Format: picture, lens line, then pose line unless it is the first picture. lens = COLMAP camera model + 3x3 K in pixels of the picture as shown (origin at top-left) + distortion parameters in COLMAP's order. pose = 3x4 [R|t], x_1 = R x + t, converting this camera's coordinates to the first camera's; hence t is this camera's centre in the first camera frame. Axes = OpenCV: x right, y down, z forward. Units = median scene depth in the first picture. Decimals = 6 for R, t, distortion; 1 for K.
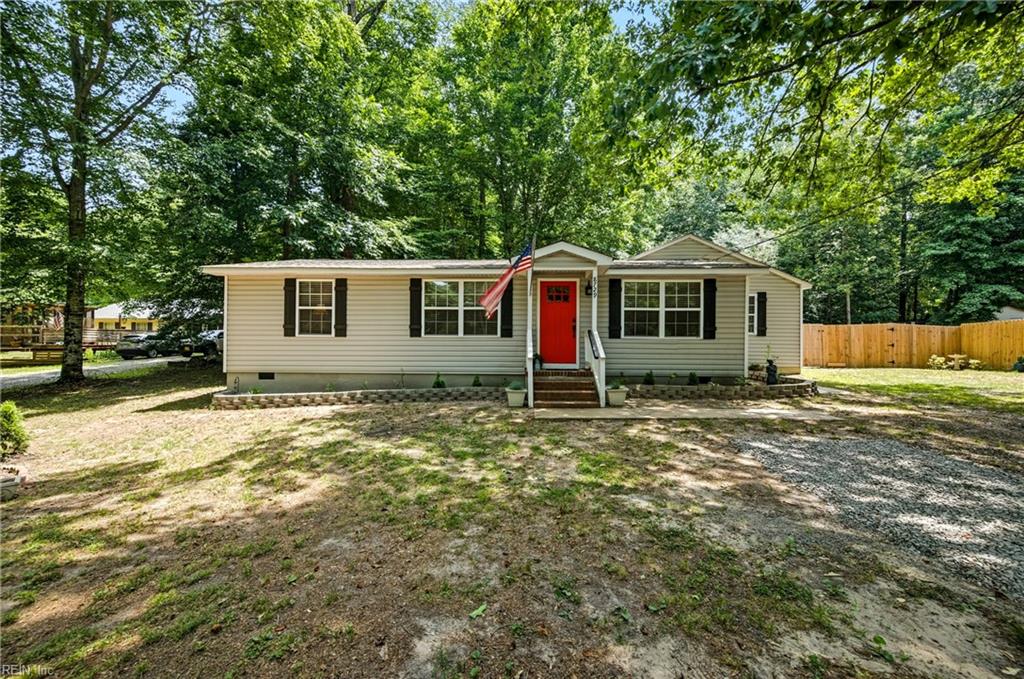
lens RADIAL K [[397.2, 0, 490.5], [0, 397.2, 344.7], [0, 0, 1]] dist [0.003836, -0.000709]
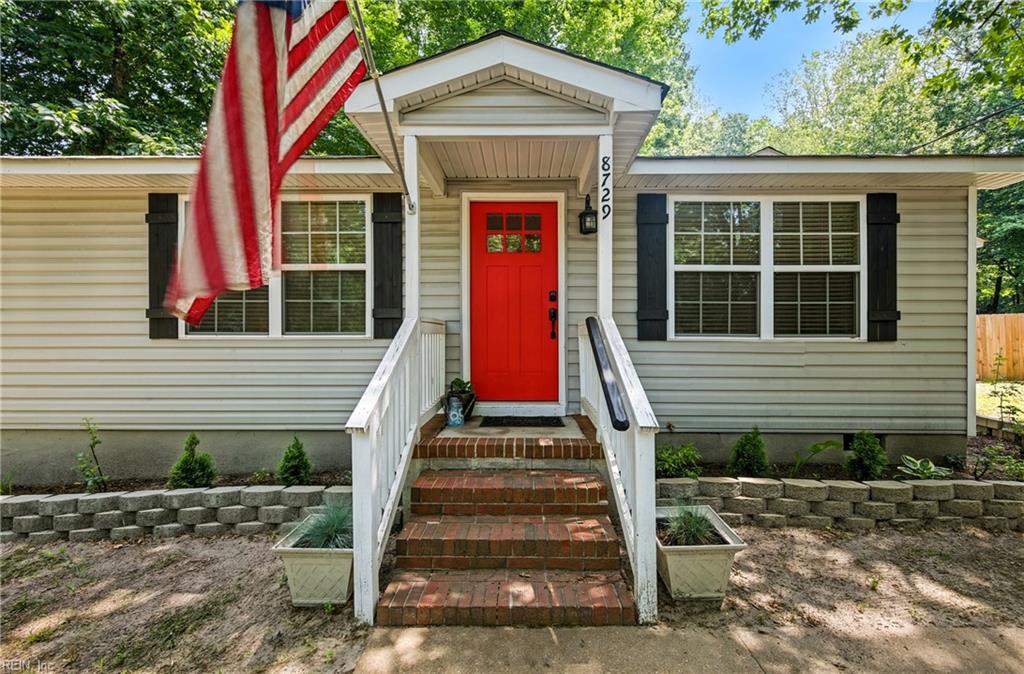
lens RADIAL K [[397.2, 0, 510.9], [0, 397.2, 338.6], [0, 0, 1]] dist [0.003836, -0.000709]
pose [[0.998632, -0.005008, 0.052055, 0.149261], [0.005522, 0.999937, -0.009740, -0.014964], [-0.052003, 0.010014, 0.998597, 0.608455]]
